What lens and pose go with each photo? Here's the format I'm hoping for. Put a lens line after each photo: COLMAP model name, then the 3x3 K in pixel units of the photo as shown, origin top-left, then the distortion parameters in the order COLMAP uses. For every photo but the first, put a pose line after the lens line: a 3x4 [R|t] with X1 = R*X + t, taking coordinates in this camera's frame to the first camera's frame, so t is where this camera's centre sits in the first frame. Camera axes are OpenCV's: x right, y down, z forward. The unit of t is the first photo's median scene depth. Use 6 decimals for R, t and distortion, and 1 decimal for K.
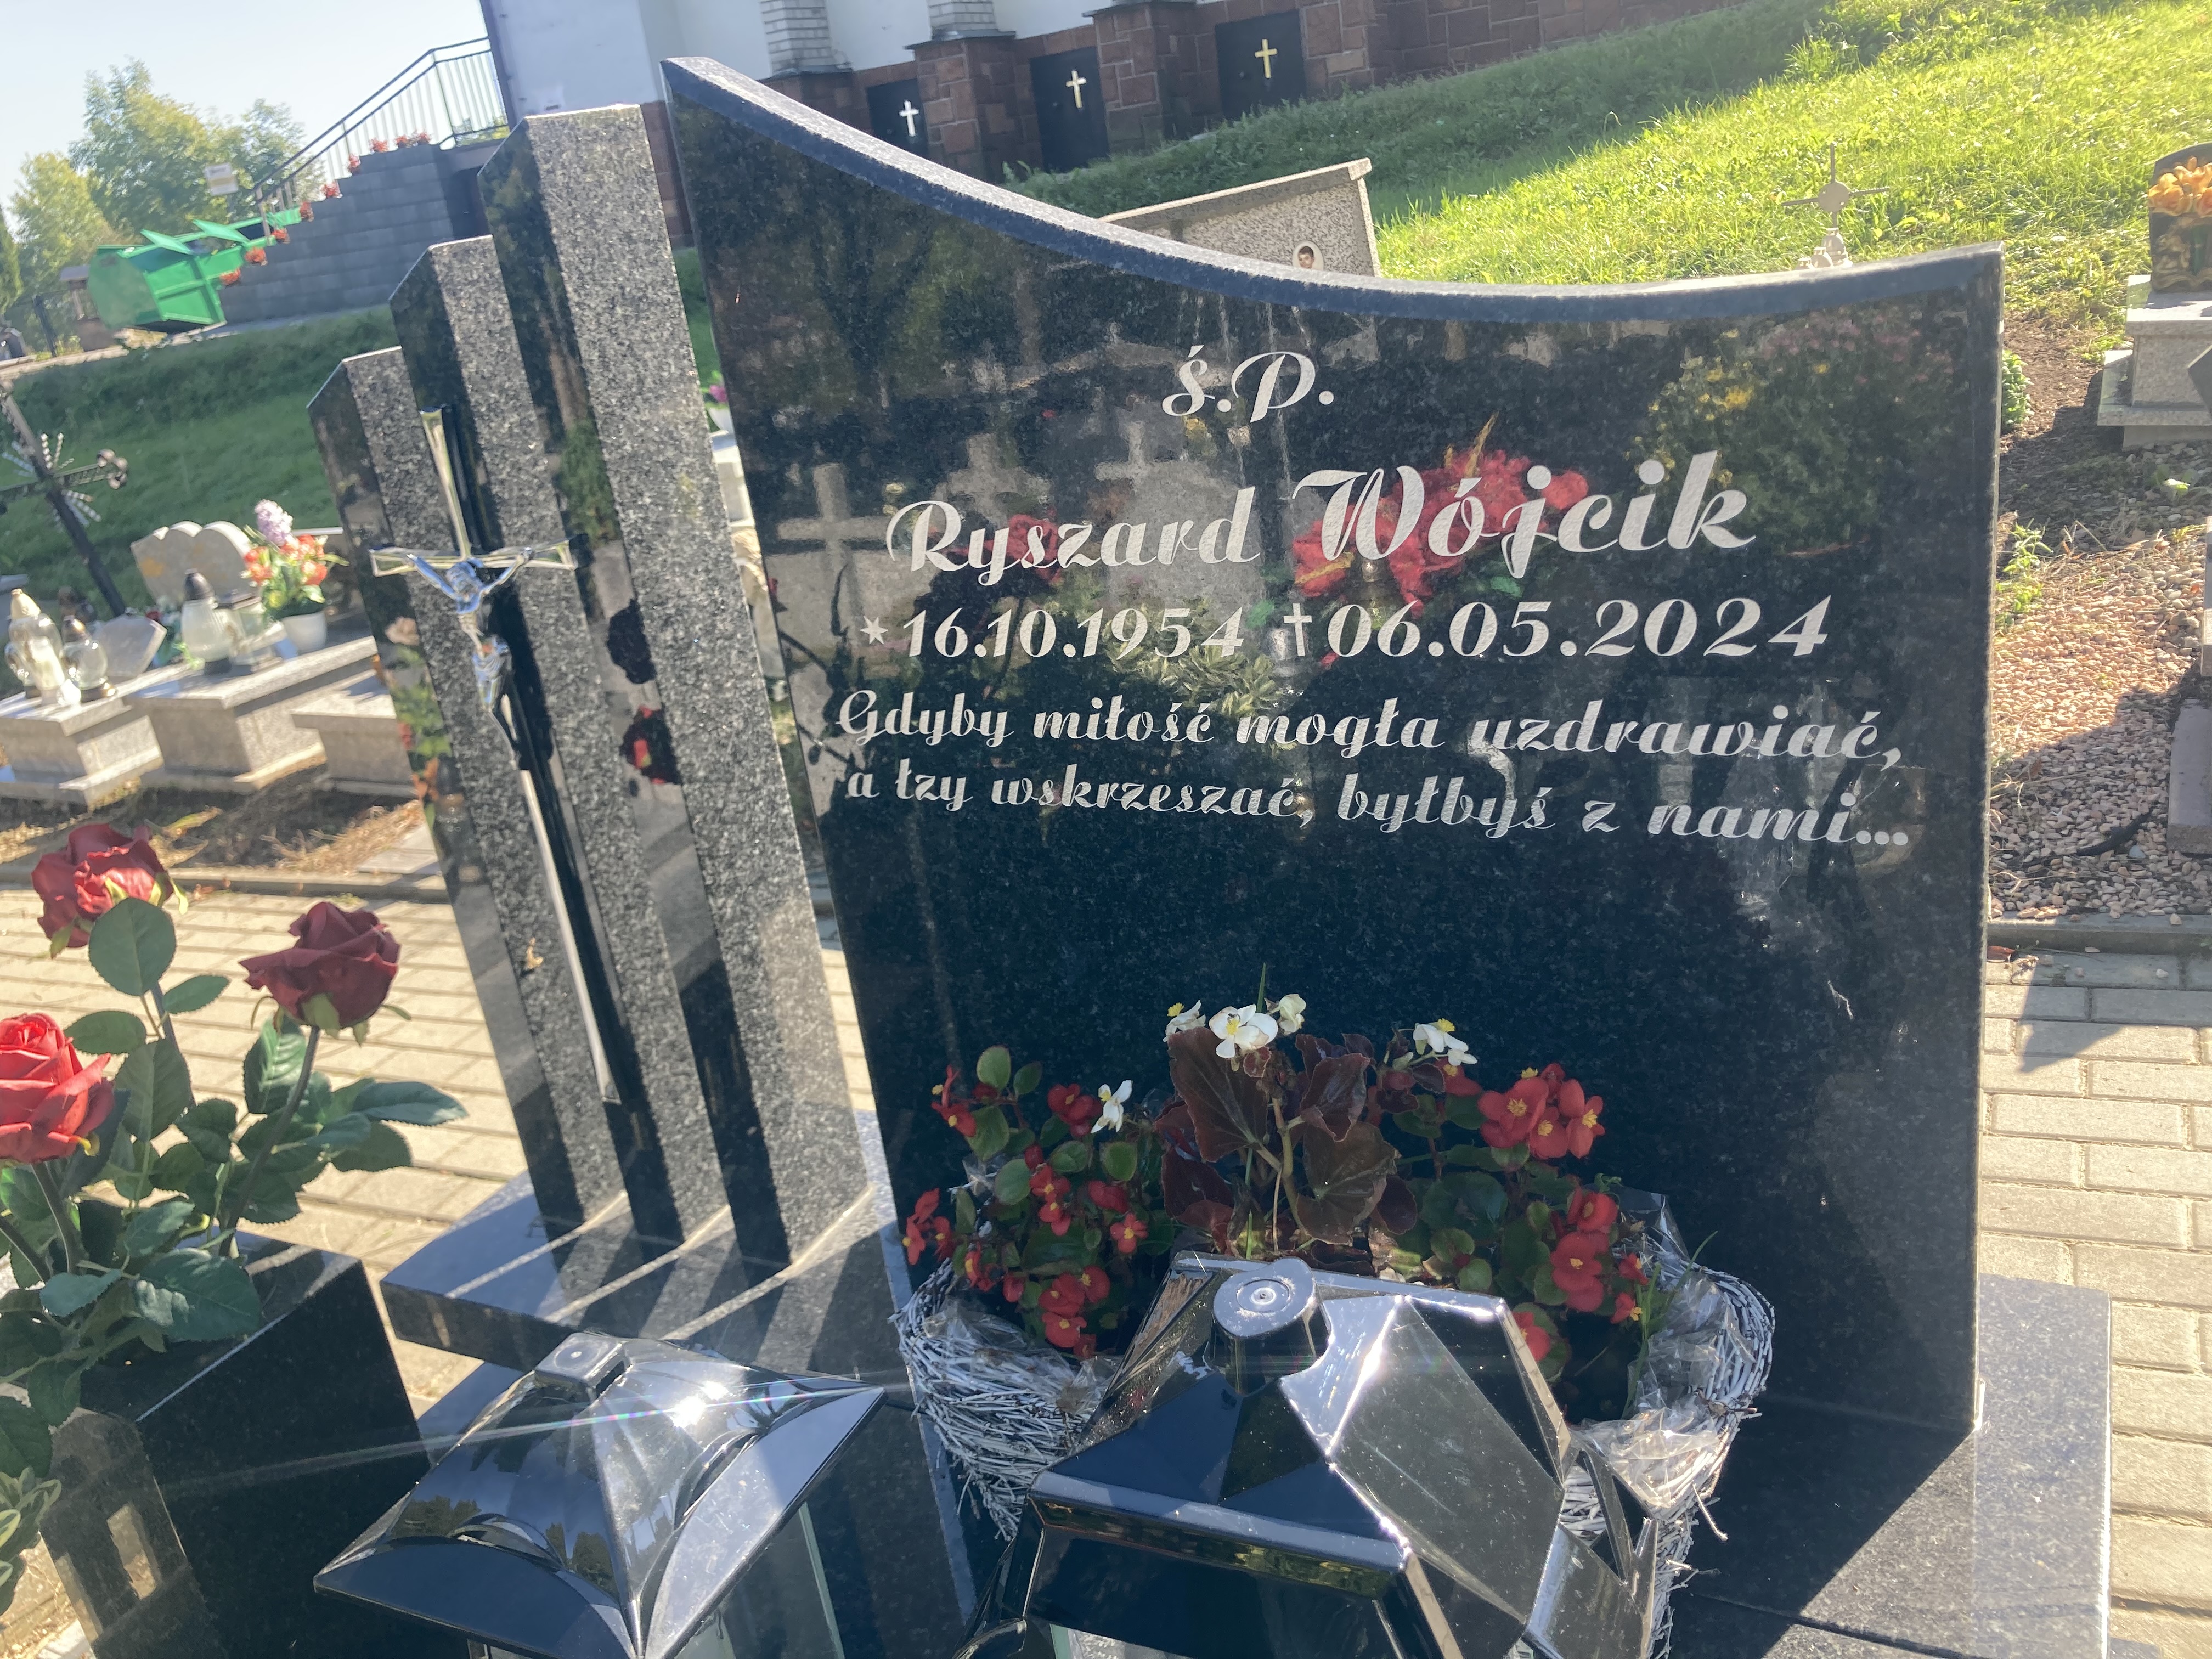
lens RADIAL K [[1841.1, 0, 1091.1], [0, 1841.1, 828.3], [0, 0, 1]] dist [0.001417, 0.013466]
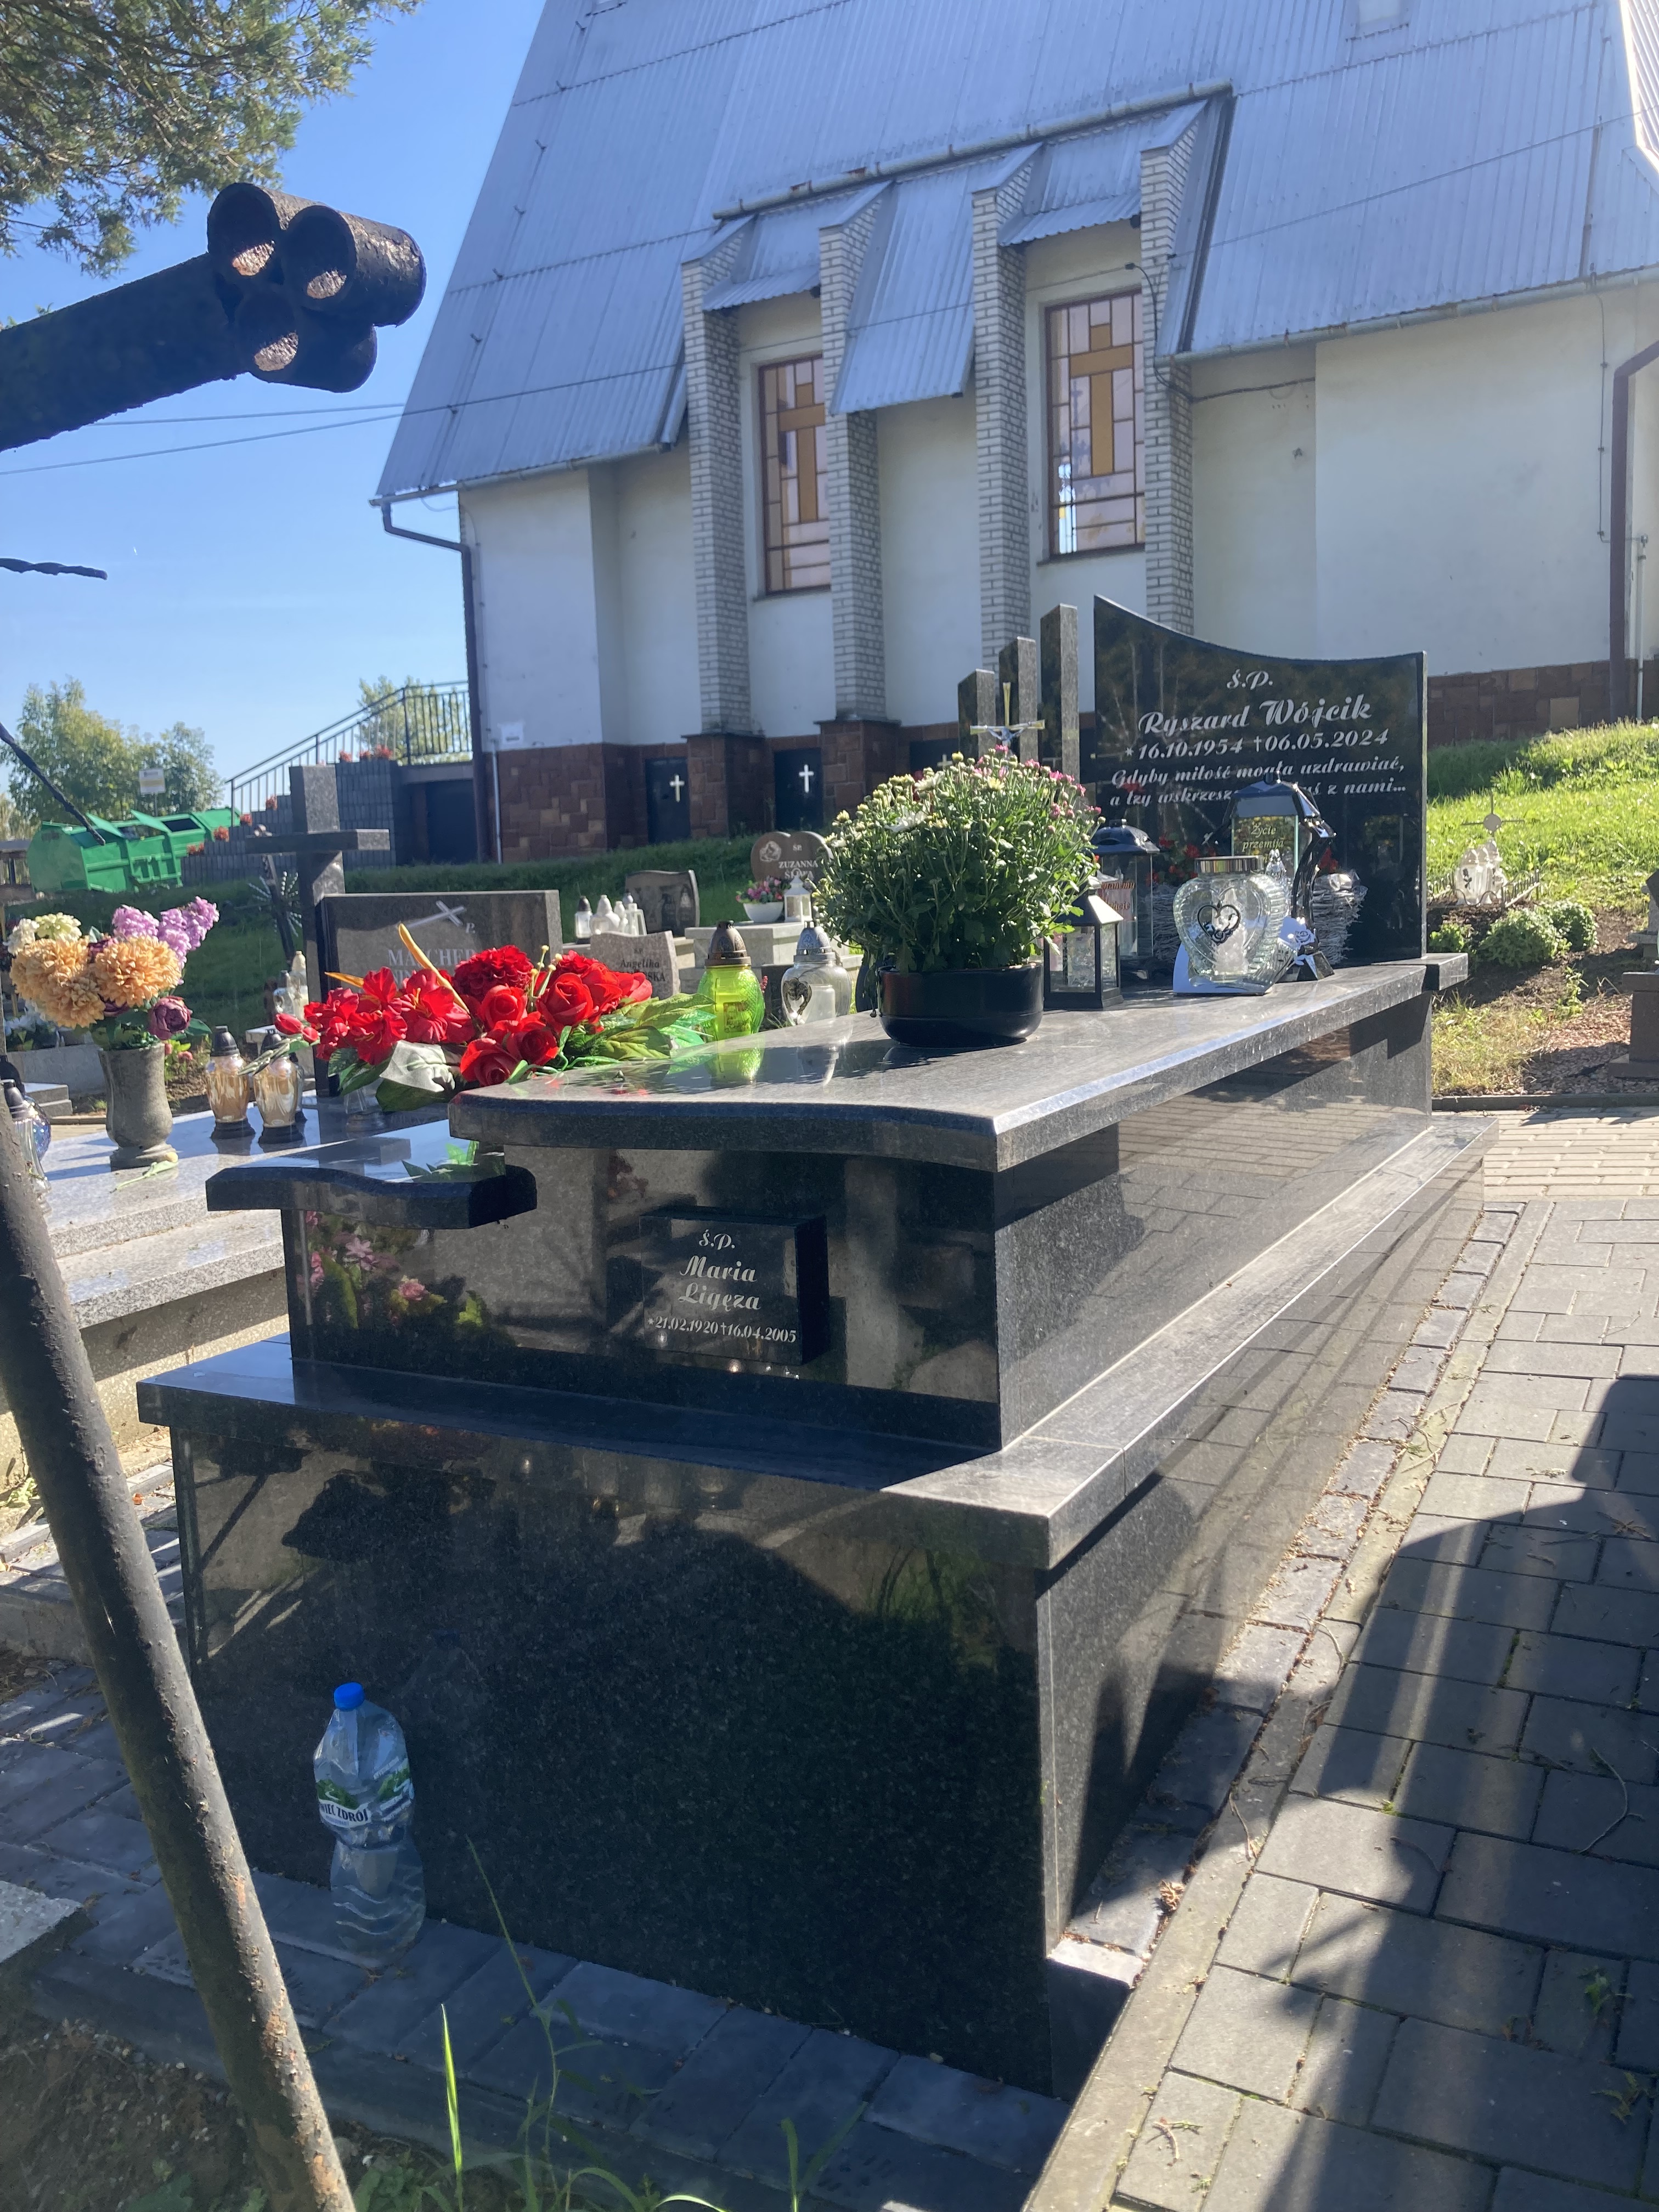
lens RADIAL K [[1841.1, 0, 839.9], [0, 1841.1, 1108.2], [0, 0, 1]] dist [0.001417, 0.013466]
pose [[0.993465, 0.113755, -0.009304, -0.075000], [-0.113046, 0.969475, -0.217576, 0.185896], [-0.015730, 0.217205, 0.975999, -0.306632]]
